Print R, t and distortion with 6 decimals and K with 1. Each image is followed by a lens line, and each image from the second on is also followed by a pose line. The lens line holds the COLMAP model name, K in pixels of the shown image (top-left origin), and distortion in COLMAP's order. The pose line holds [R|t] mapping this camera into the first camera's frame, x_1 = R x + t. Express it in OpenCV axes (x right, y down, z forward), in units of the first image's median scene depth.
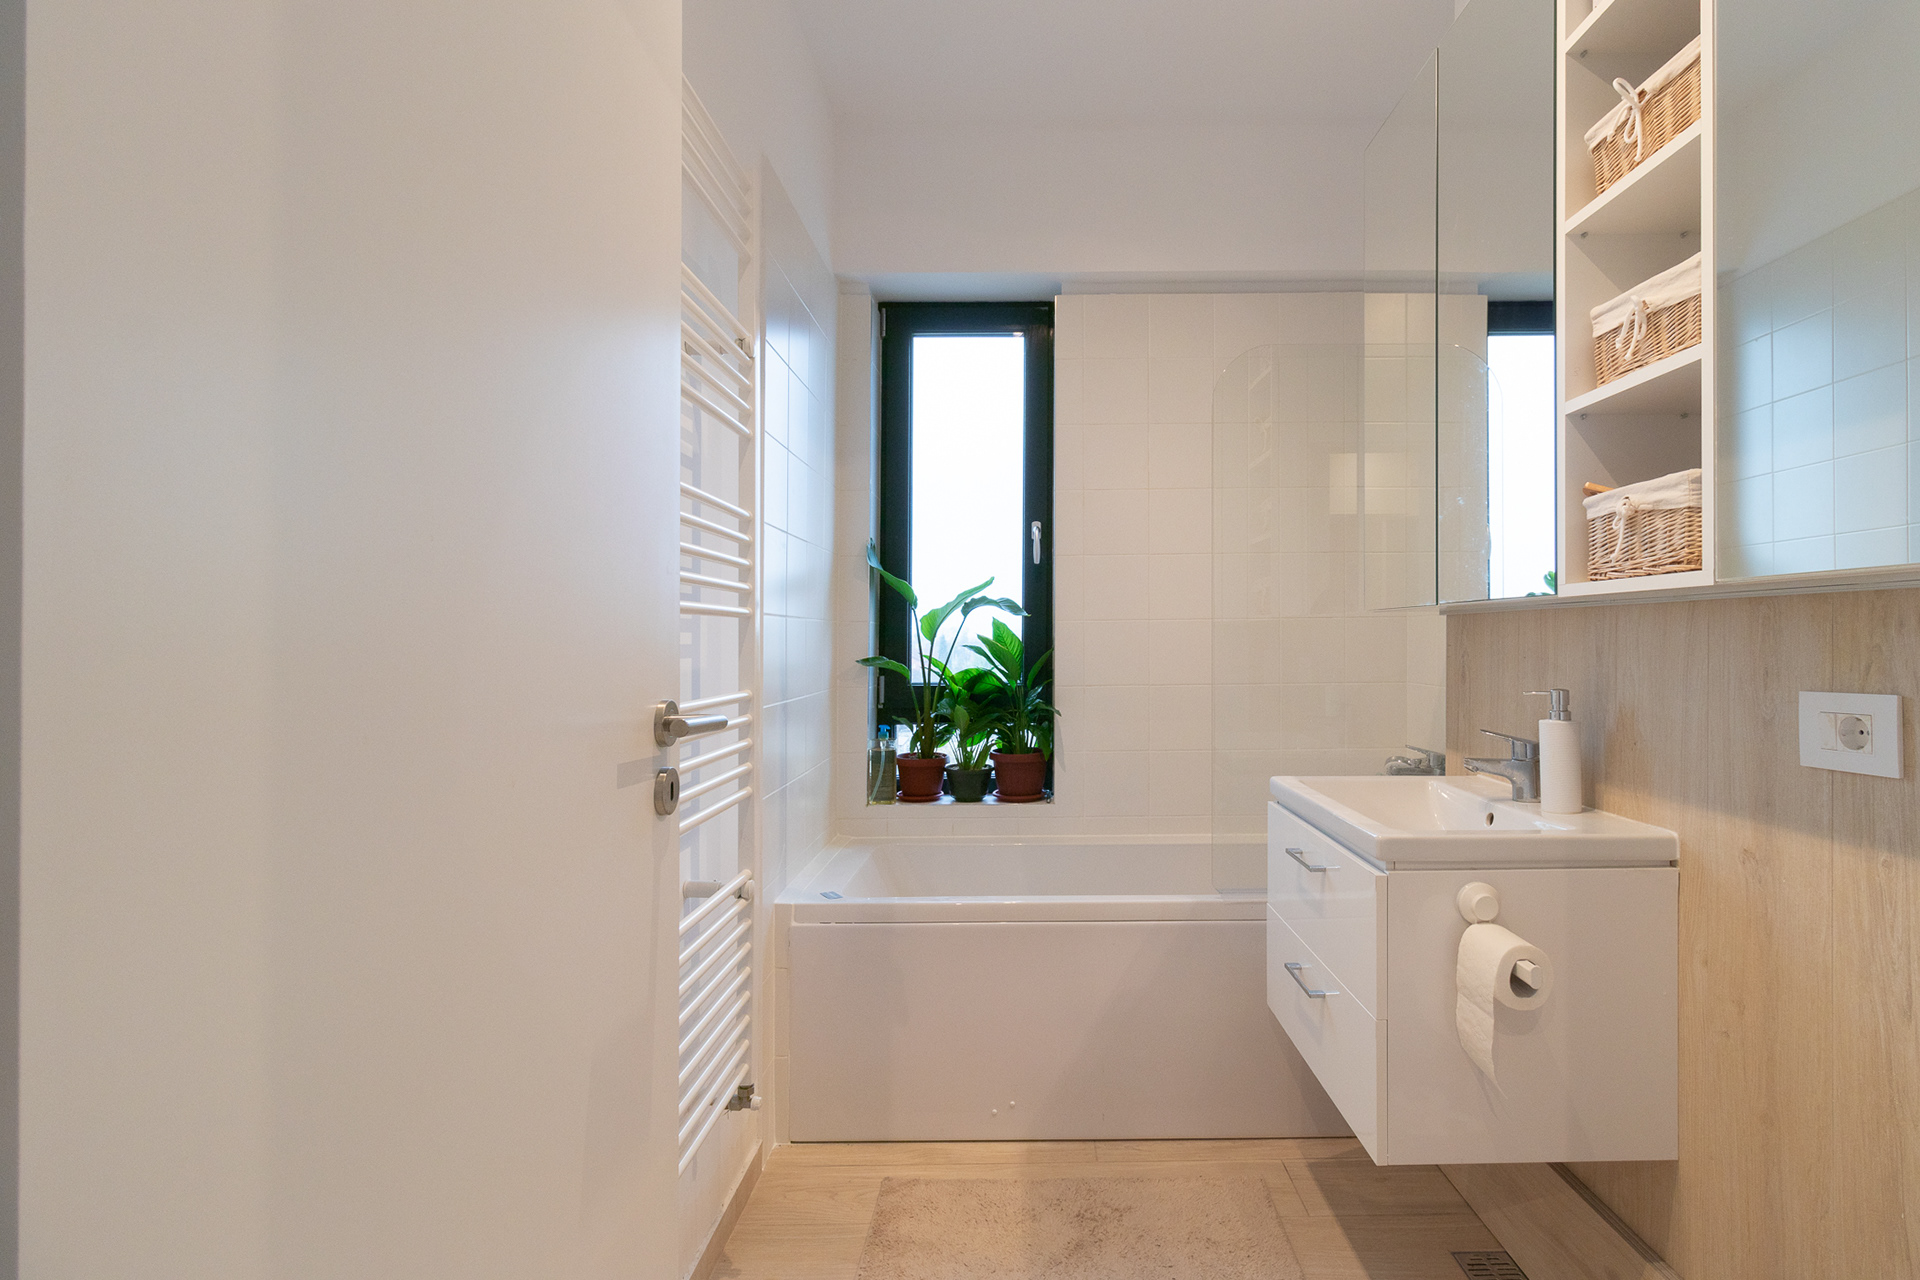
lens RADIAL K [[926.6, 0, 1027.9], [0, 926.6, 667.9], [0, 0, 1]] dist [0.003474, 0.000324]
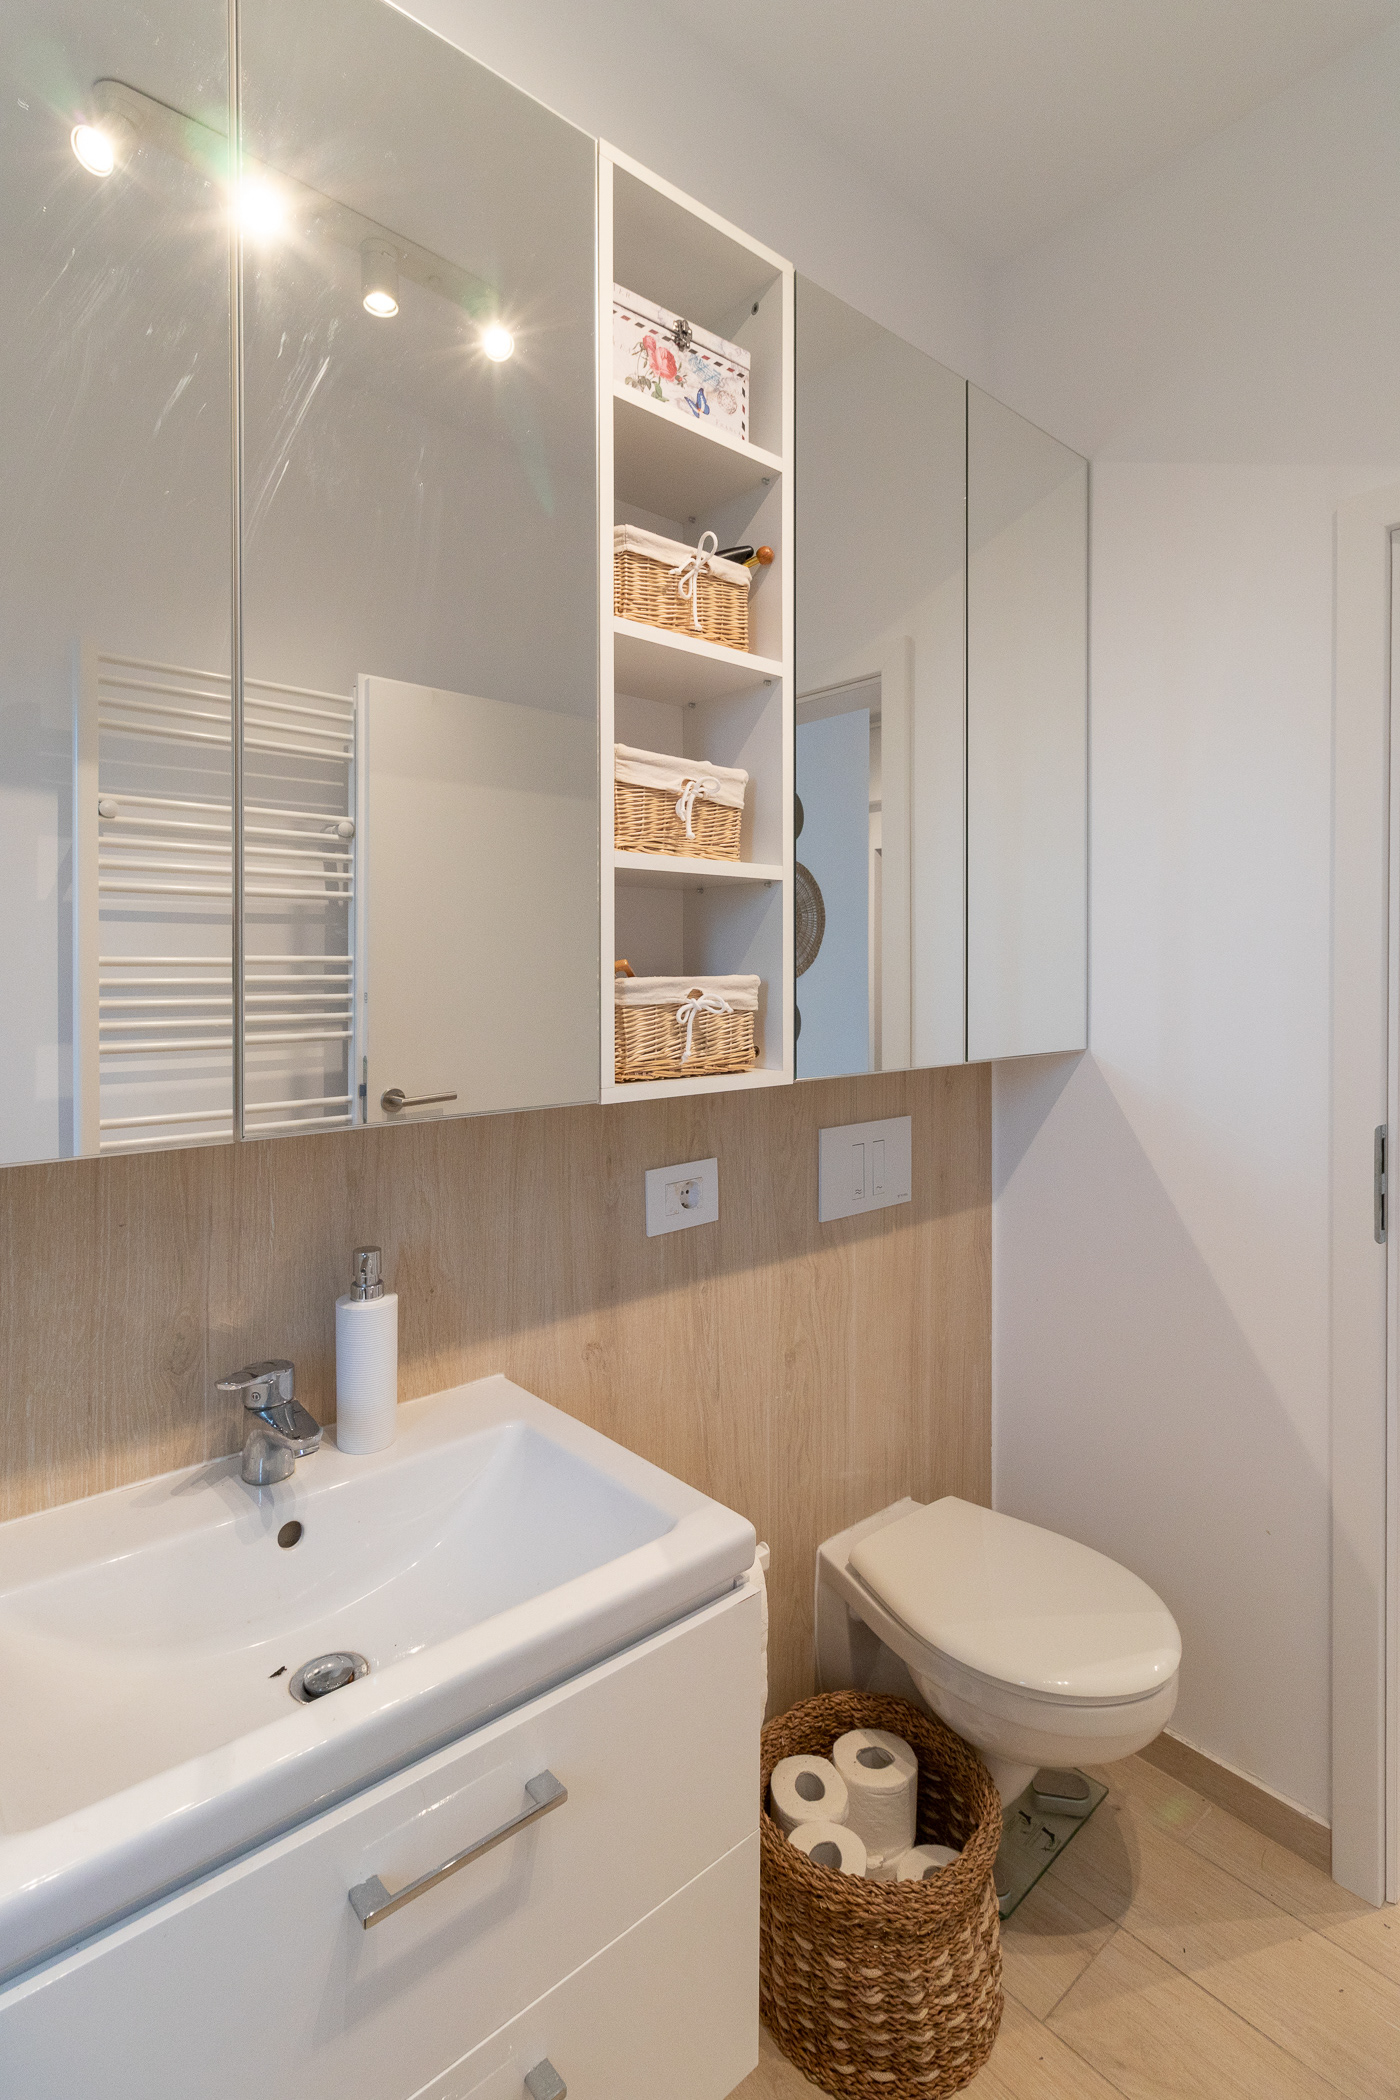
lens RADIAL K [[970.7, 0, 700.1], [0, 970.7, 993.2], [0, 0, 1]] dist [0.001020, 0.000093]
pose [[-0.634411, -0.007590, 0.772958, -0.067859], [0.028962, 0.999016, 0.033580, -0.154130], [-0.772453, 0.043690, -0.633567, 1.158704]]
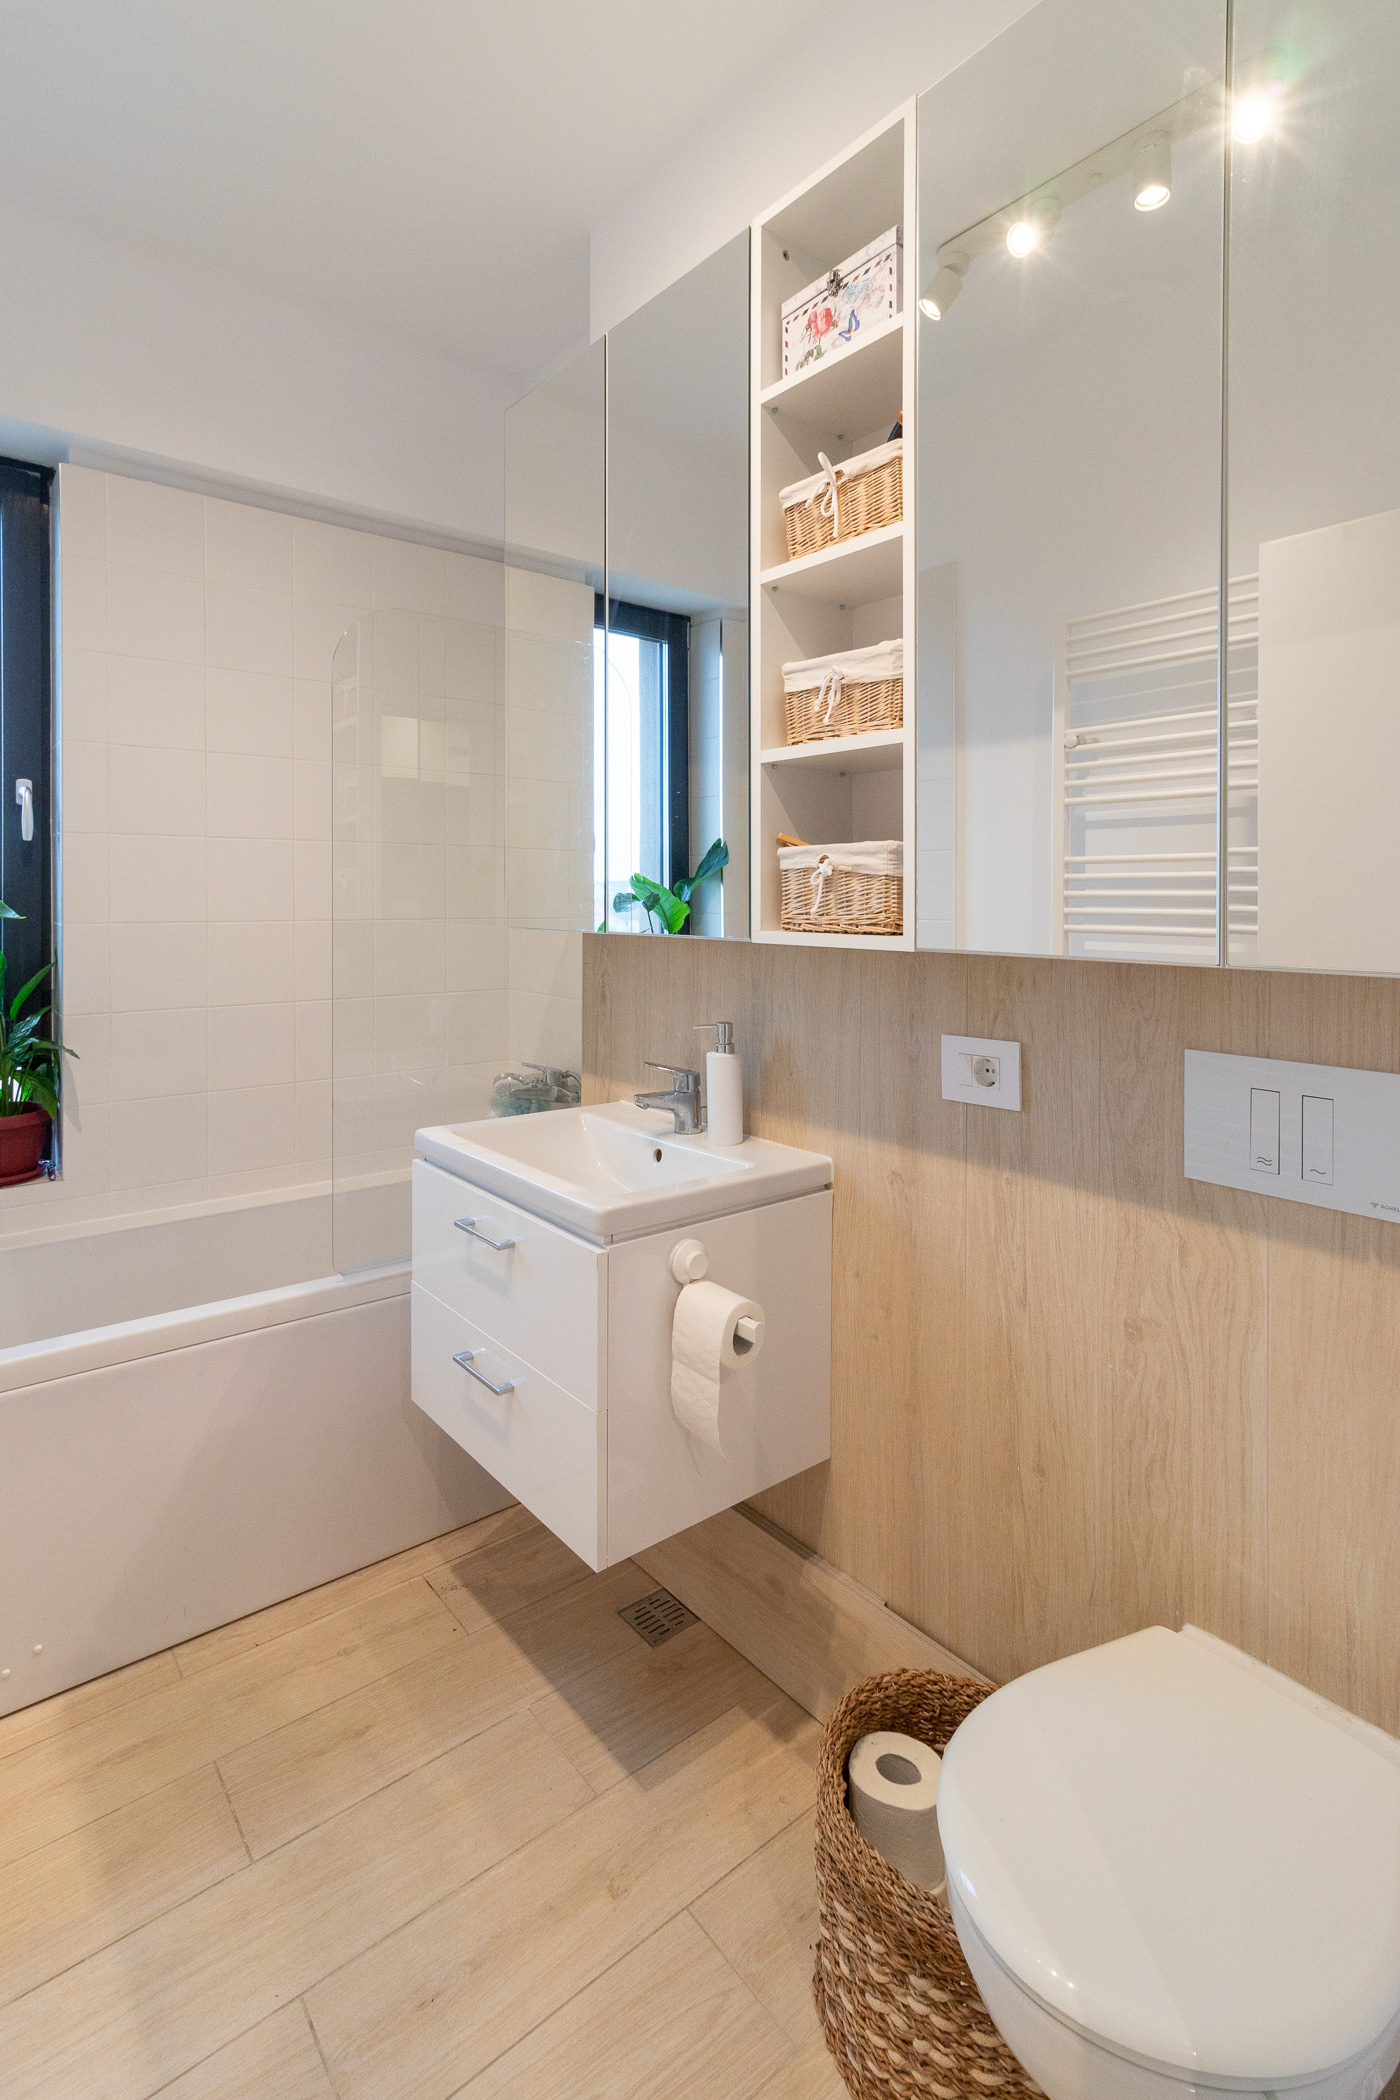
lens RADIAL K [[1028.0, 0, 705.0], [0, 1028.0, 939.1], [0, 0, 1]] dist [0.004944, 0.000788]
pose [[0.779310, -0.010285, 0.626555, -0.135290], [0.004264, 0.999929, 0.011112, -0.075182], [-0.626625, -0.005988, 0.779298, 0.132260]]
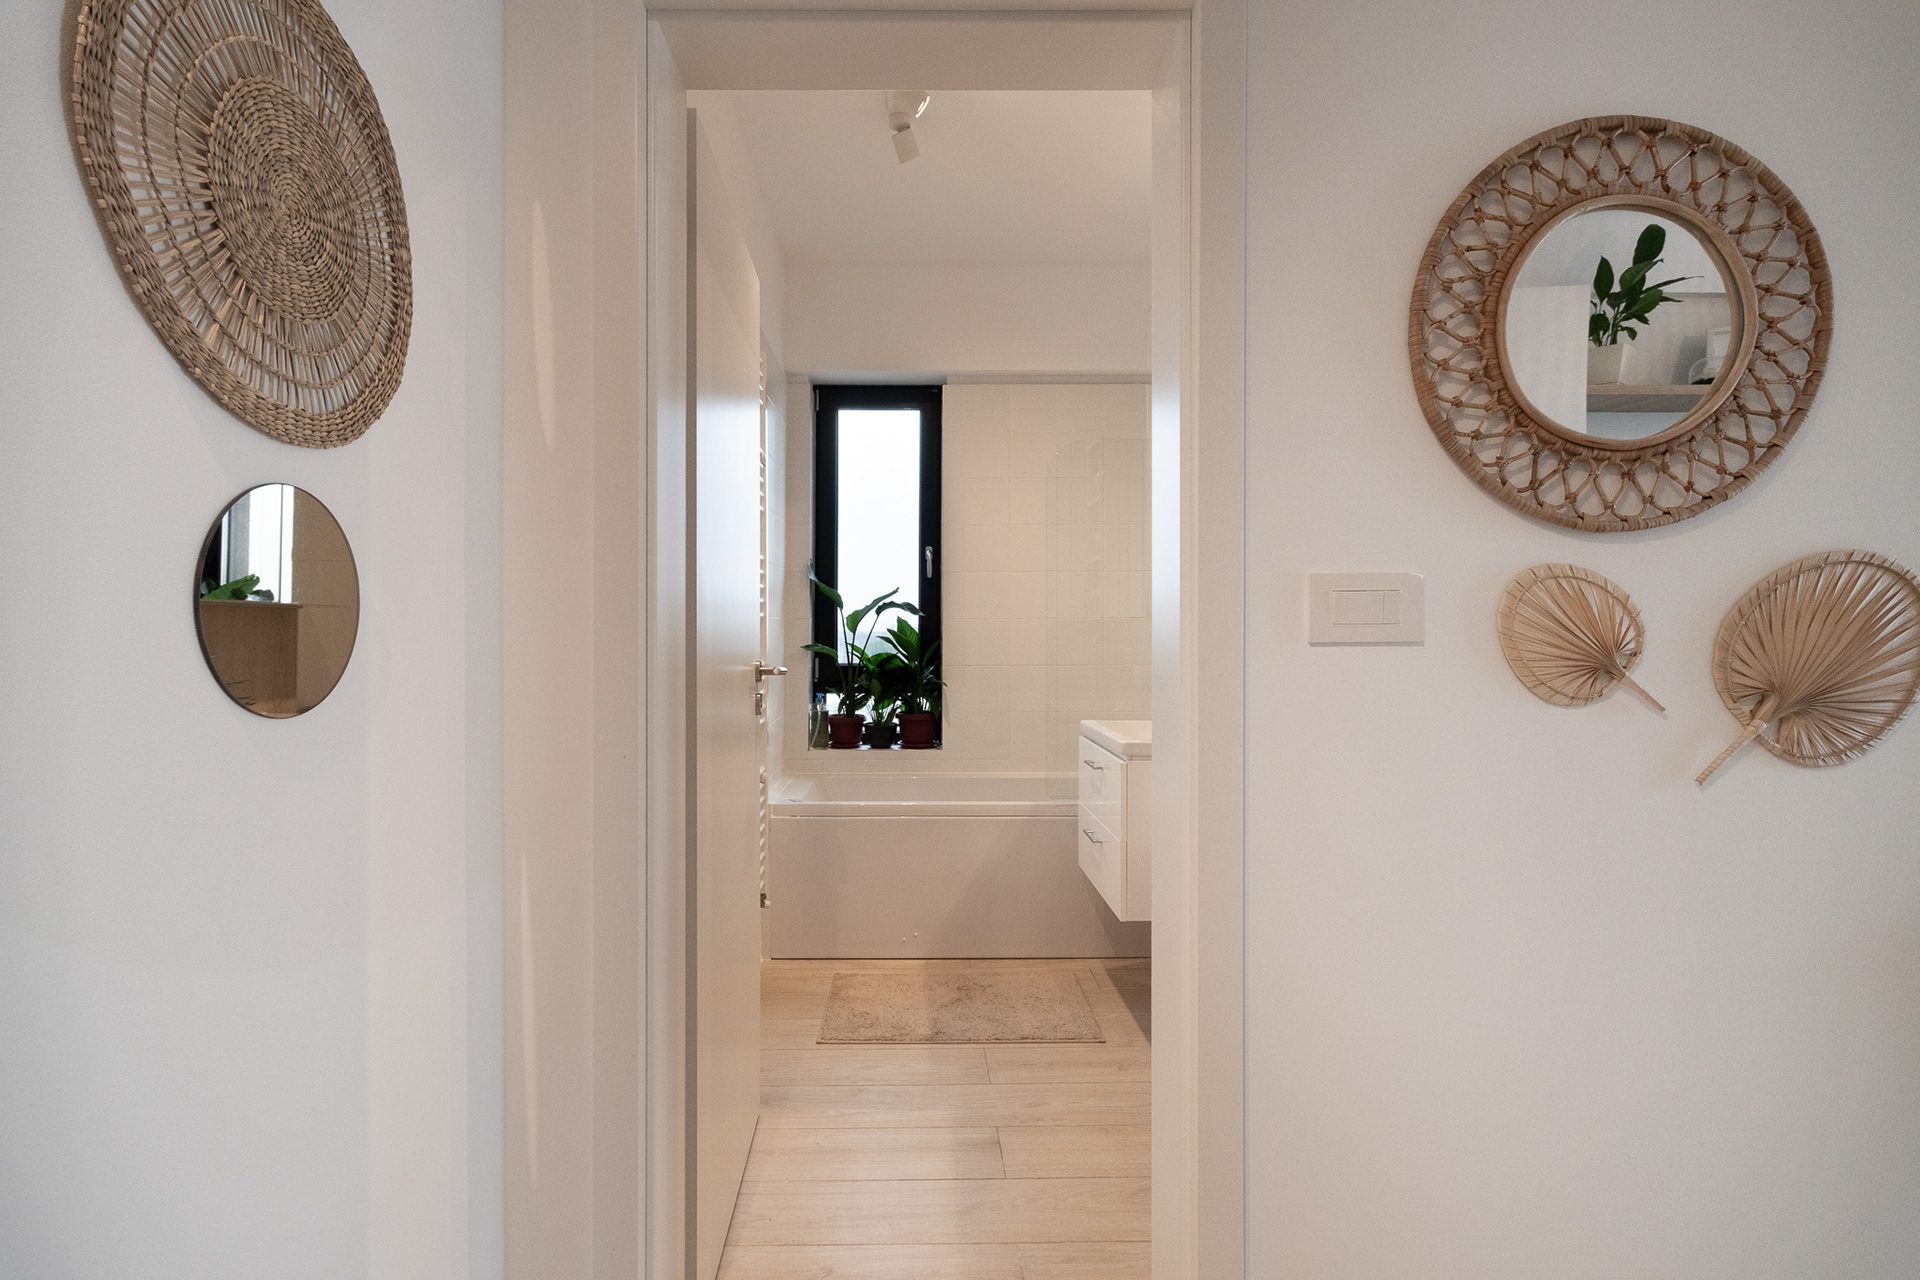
lens RADIAL K [[926.6, 0, 1027.9], [0, 926.6, 667.9], [0, 0, 1]] dist [0.003474, 0.000324]
pose [[0.992380, -0.000865, 0.123213, -0.025654], [-0.000351, 0.999951, 0.009850, 0.015208], [-0.123215, -0.009818, 0.992331, -0.660472]]
